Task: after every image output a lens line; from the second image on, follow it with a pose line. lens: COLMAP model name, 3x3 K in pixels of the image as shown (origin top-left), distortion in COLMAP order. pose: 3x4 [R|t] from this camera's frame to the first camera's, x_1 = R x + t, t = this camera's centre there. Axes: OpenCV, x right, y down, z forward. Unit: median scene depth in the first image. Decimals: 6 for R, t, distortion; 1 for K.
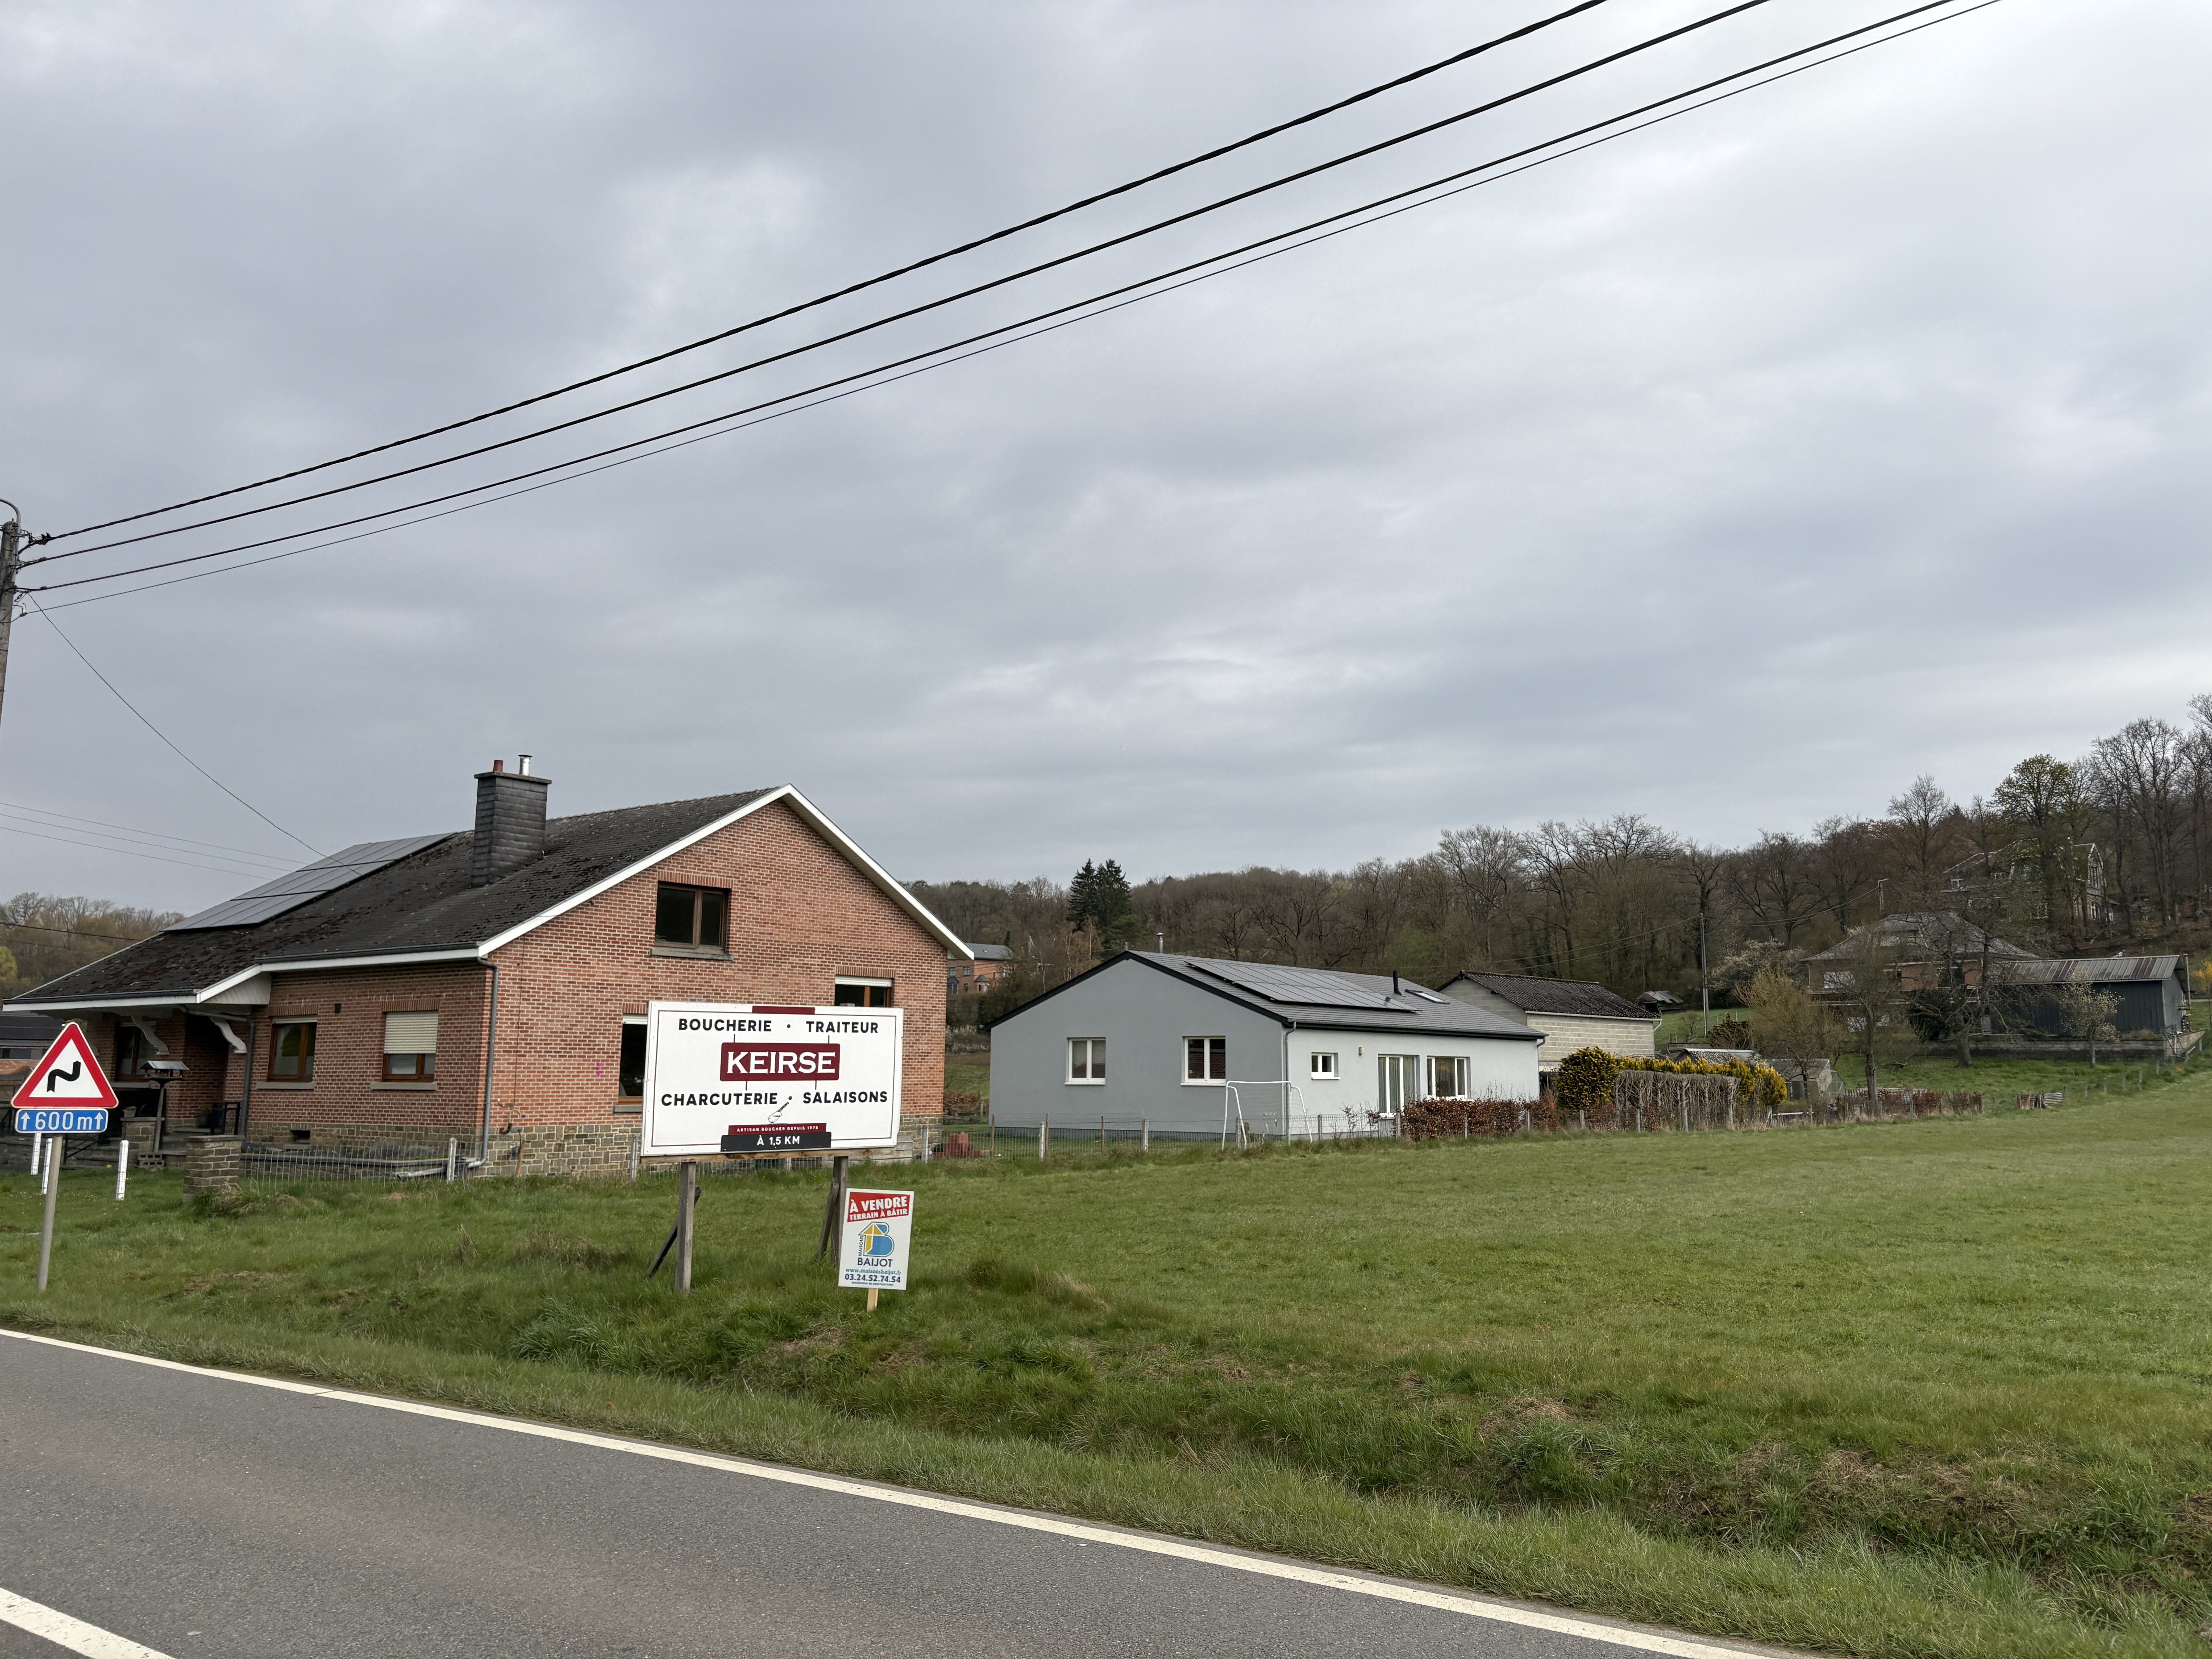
lens RADIAL K [[1659.4, 0, 1128.3], [0, 1659.4, 835.0], [0, 0, 1]] dist [0.077119, -0.091567]
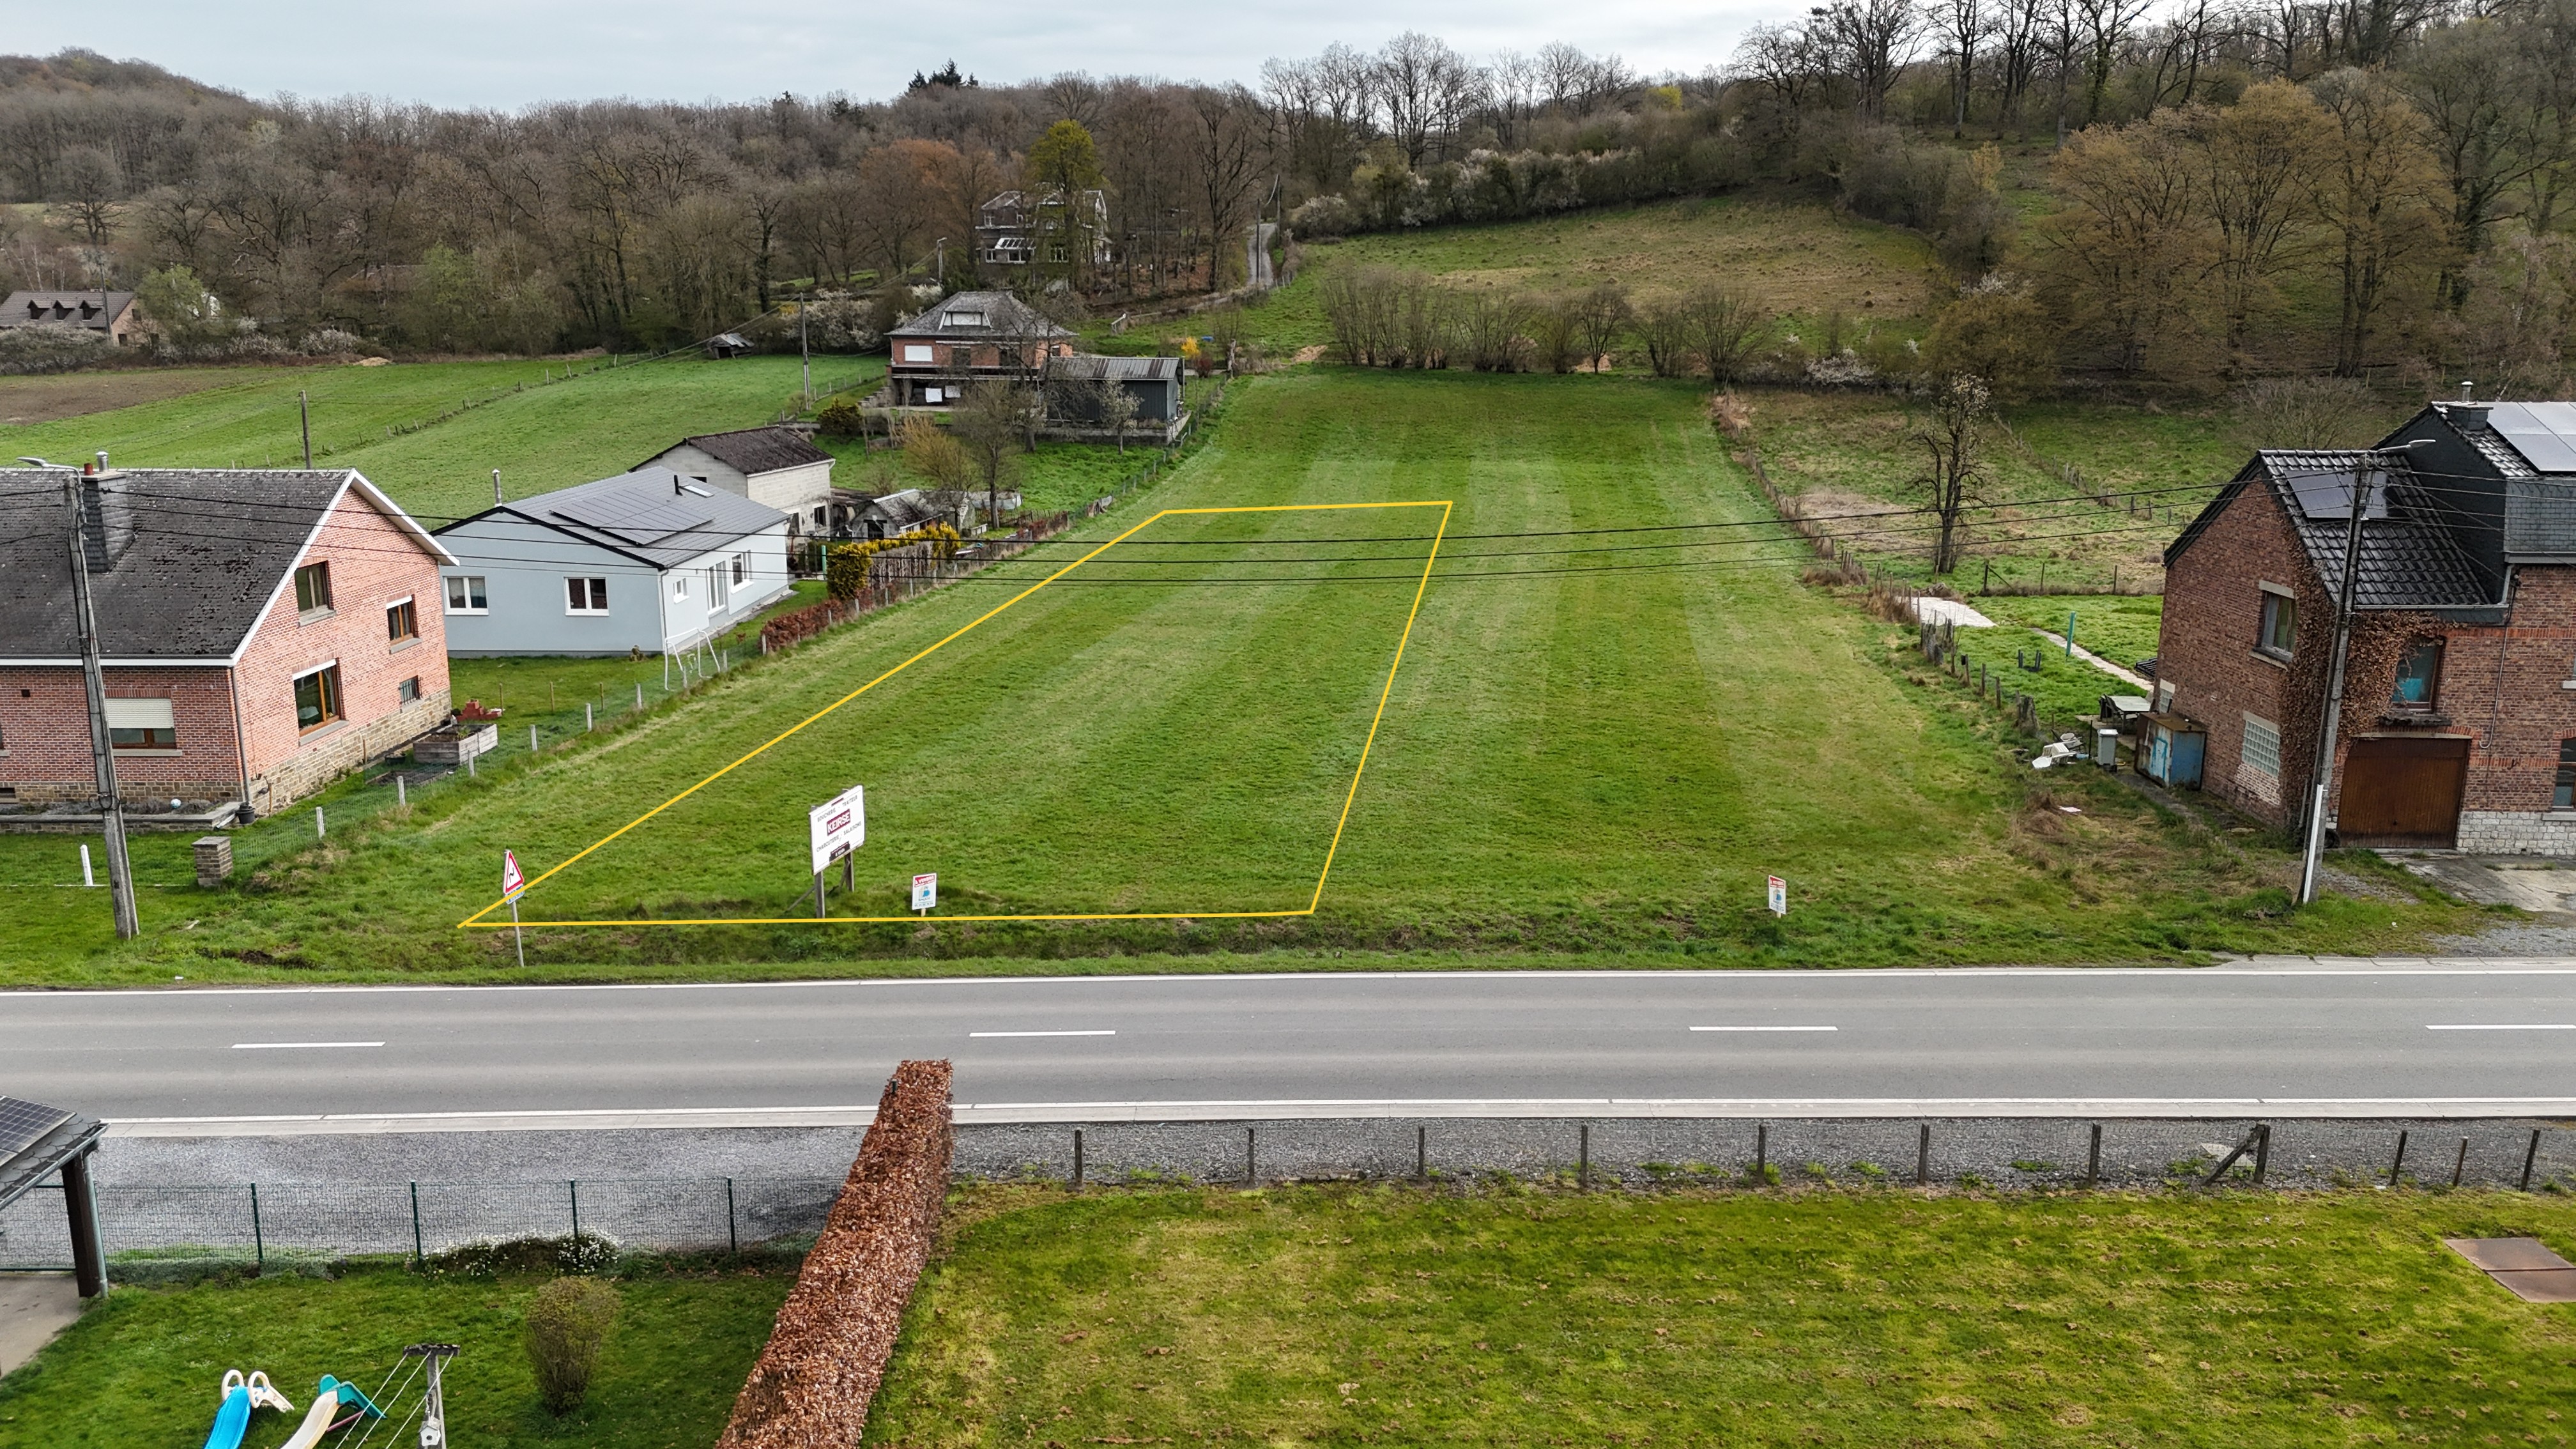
lens RADIAL K [[1881.0, 0, 1282.5], [0, 1881.0, 739.5], [0, 0, 1]] dist [0.091289, -0.092812]
pose [[0.802689, -0.132742, 0.581438, -0.331541], [-0.084813, 0.939601, 0.331597, -0.246022], [-0.590337, -0.315483, 0.742949, -0.362769]]
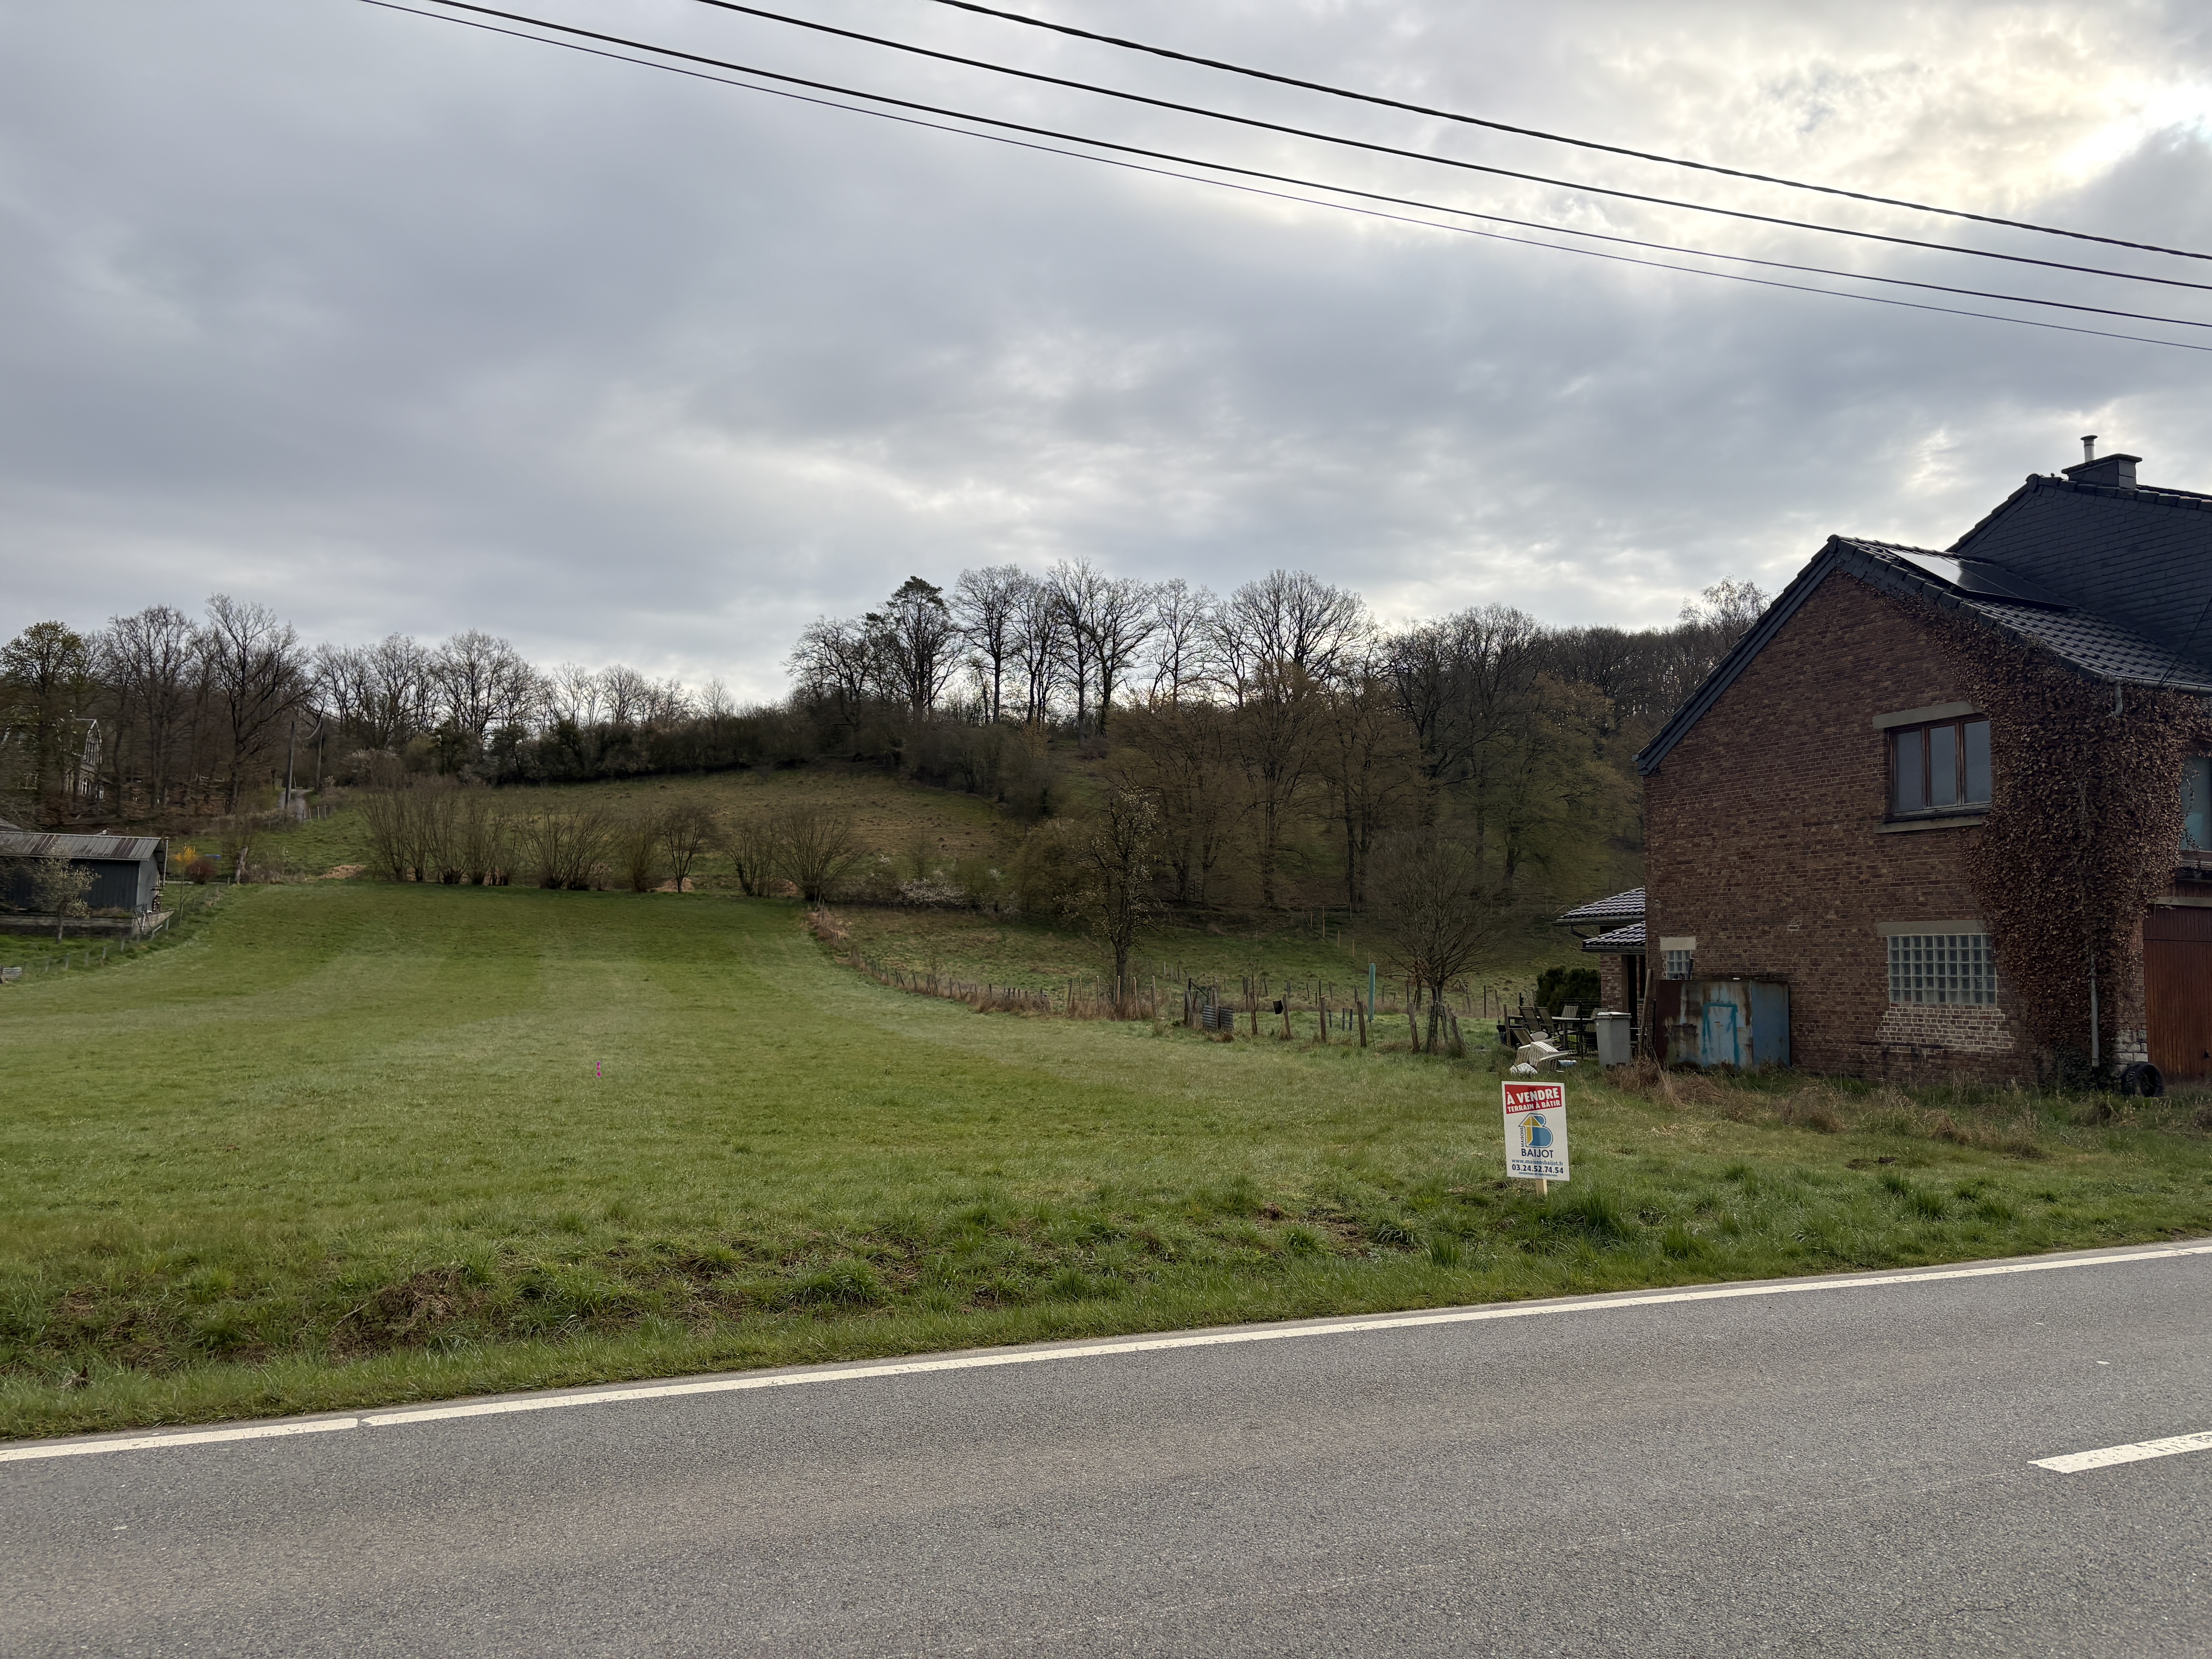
lens RADIAL K [[1656.4, 0, 1109.1], [0, 1656.4, 824.9], [0, 0, 1]] dist [0.082864, -0.101587]
pose [[0.478221, 0.087049, 0.873915, -0.010378], [-0.144359, 0.989332, -0.019550, -0.001678], [-0.866294, -0.116808, 0.485685, -0.020731]]
